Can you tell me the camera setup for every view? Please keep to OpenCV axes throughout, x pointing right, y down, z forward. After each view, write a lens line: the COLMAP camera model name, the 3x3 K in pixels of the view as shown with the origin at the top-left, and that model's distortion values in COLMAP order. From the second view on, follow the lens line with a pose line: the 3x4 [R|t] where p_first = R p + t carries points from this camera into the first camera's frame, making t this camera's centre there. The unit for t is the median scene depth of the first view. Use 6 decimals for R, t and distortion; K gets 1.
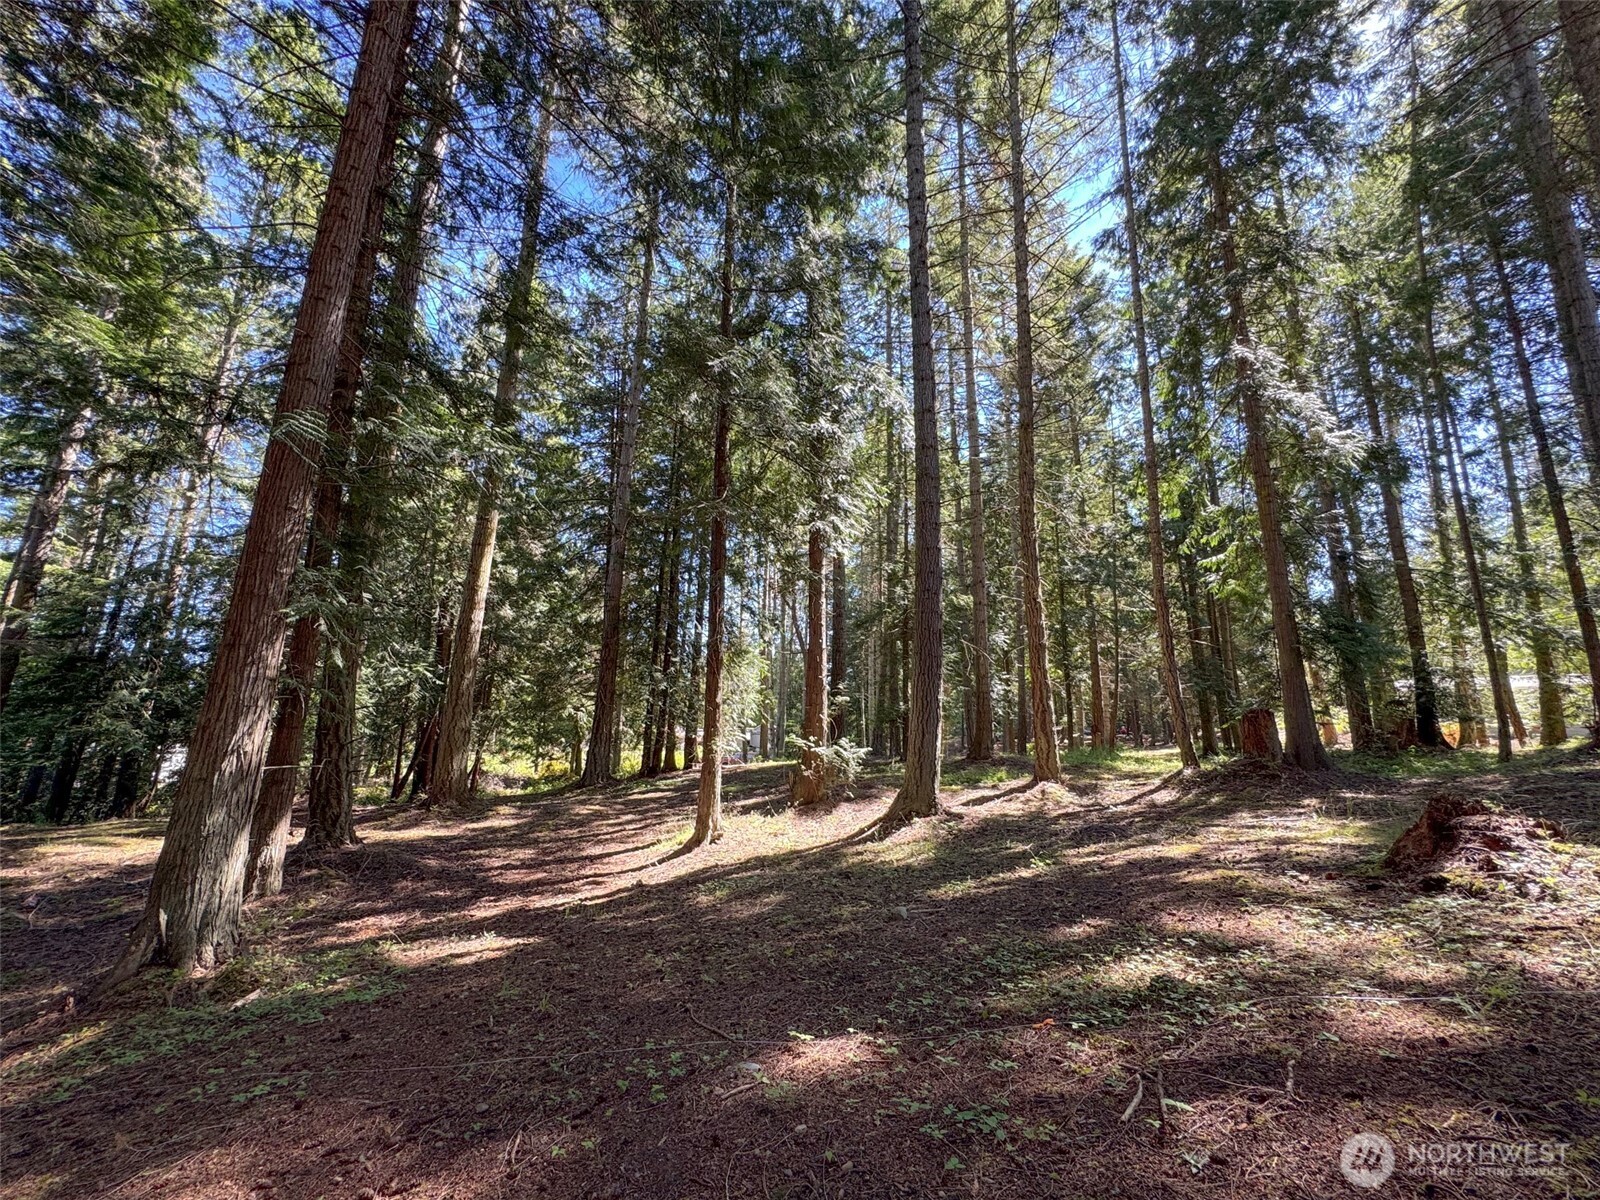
lens RADIAL K [[650.6, 0, 803.1], [0, 650.6, 603.0], [0, 0, 1]] dist [-0.000819, 0.000462]
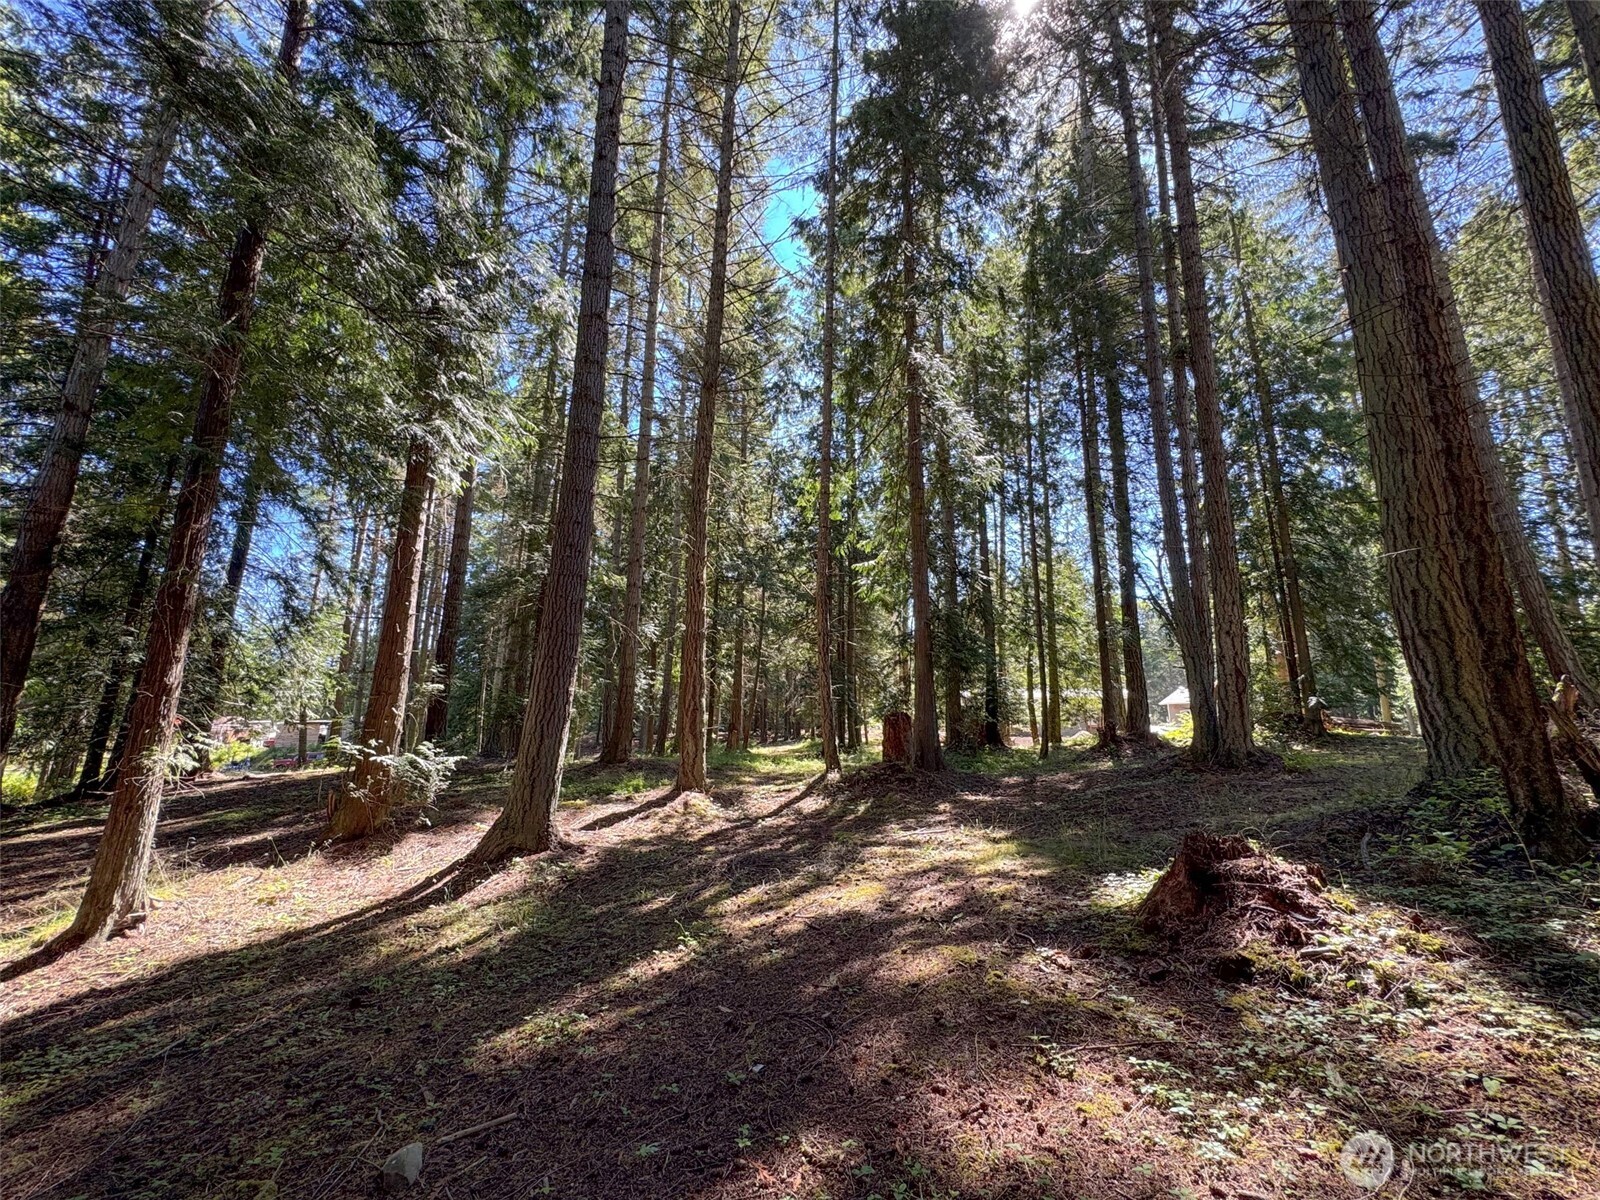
lens RADIAL K [[650.6, 0, 799.4], [0, 650.6, 600.1], [0, 0, 1]] dist [-0.000819, 0.000462]
pose [[0.862624, 0.102900, 0.495269, 0.044841], [-0.104839, 0.994201, -0.023960, 0.027059], [-0.494862, -0.031255, 0.868409, 0.179378]]
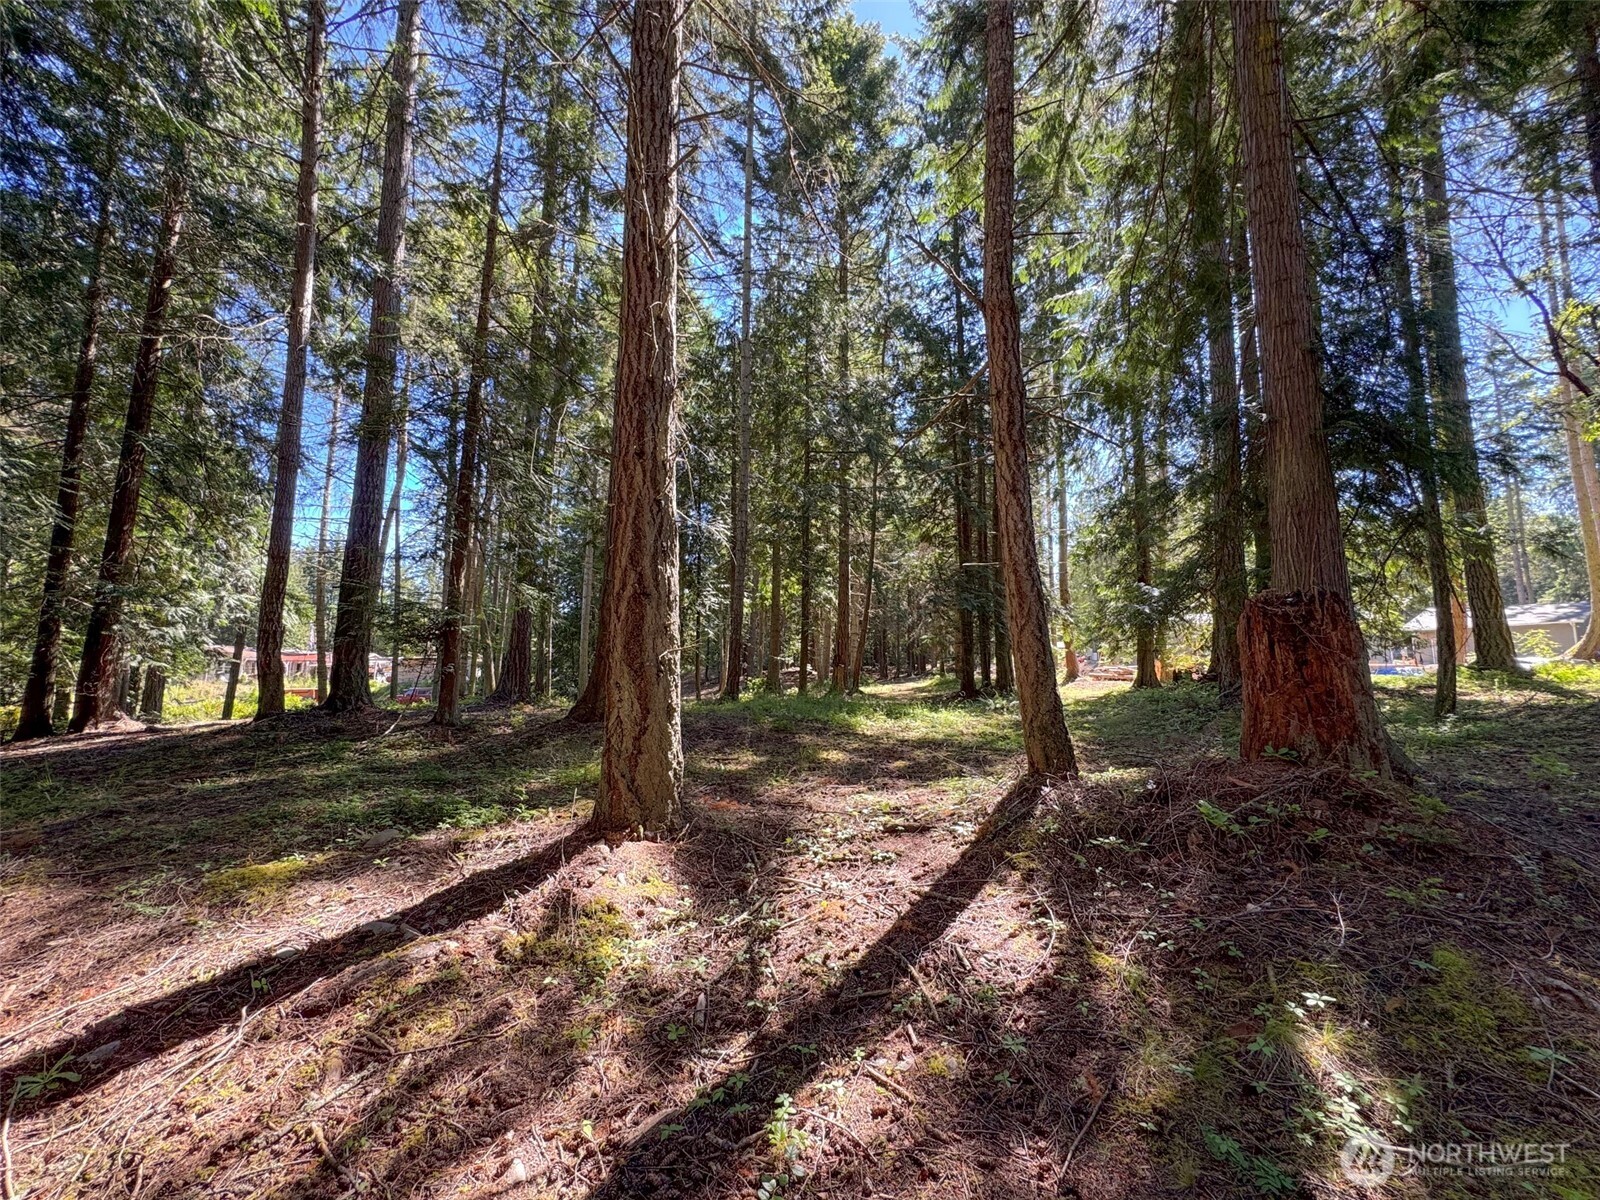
lens RADIAL K [[650.6, 0, 802.0], [0, 650.6, 595.3], [0, 0, 1]] dist [-0.000819, 0.000462]
pose [[0.940318, 0.039428, 0.338004, 0.330957], [-0.070946, 0.994153, 0.081403, 0.132458], [-0.332818, -0.100525, 0.937618, 0.677424]]
